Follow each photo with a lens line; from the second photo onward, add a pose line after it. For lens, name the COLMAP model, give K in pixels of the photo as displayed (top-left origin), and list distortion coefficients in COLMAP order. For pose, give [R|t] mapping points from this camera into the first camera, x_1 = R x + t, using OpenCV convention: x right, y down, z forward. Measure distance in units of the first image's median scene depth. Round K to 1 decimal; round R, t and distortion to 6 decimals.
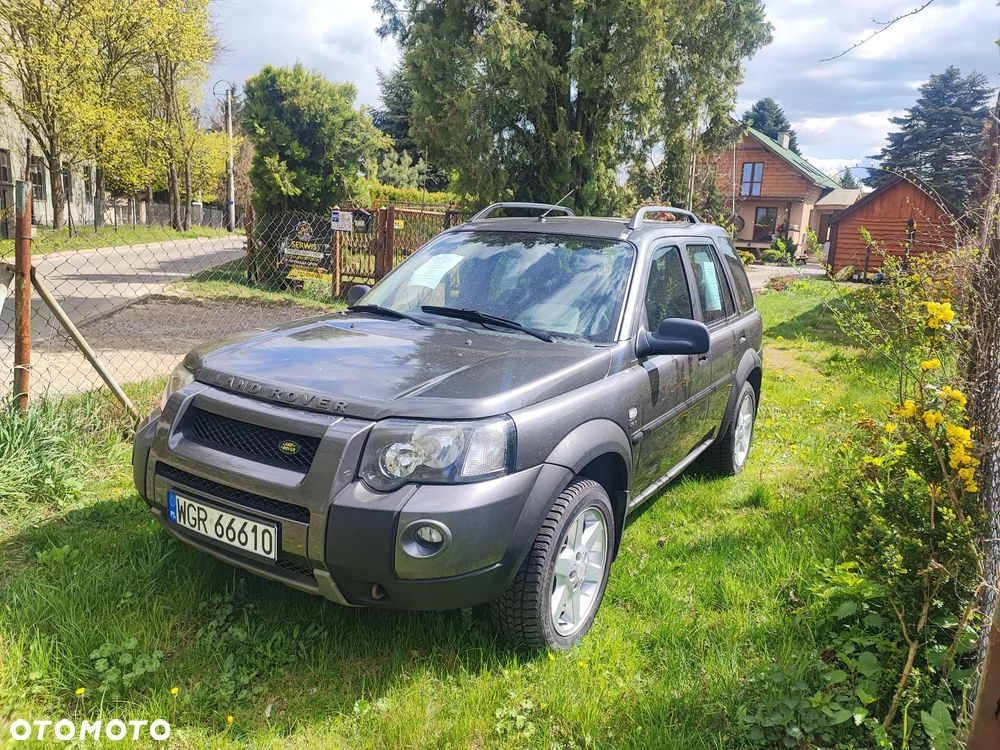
lens RADIAL K [[733.1, 0, 496.4], [0, 733.1, 372.2], [0, 0, 1]] dist [0.026082, -0.029200]
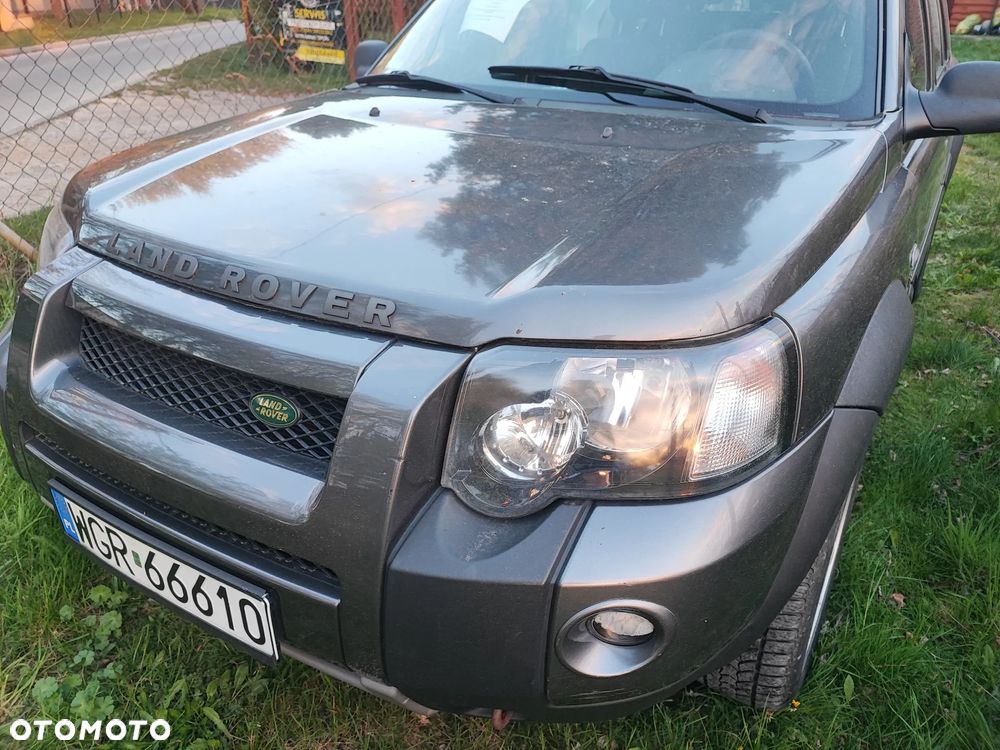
lens RADIAL K [[733.1, 0, 496.4], [0, 733.1, 372.2], [0, 0, 1]] dist [0.026082, -0.029200]
pose [[0.998629, -0.044377, -0.027768, -0.038179], [0.050437, 0.957692, 0.283340, -0.011104], [0.014019, -0.284352, 0.958617, 0.165135]]
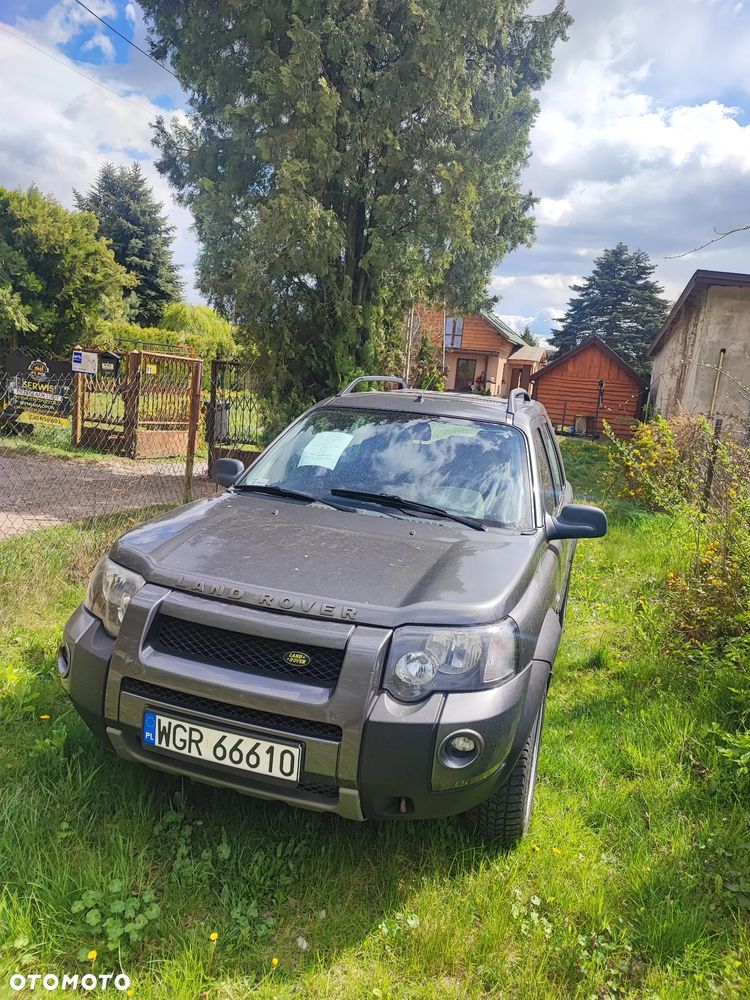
lens RADIAL K [[735.6, 0, 377.7], [0, 735.6, 507.0], [0, 0, 1]] dist [0.007818, 0.004962]
pose [[0.968181, 0.000512, 0.250250, -0.118693], [0.000893, 0.999984, -0.005502, -0.025239], [-0.250248, 0.005551, 0.968166, 0.014741]]
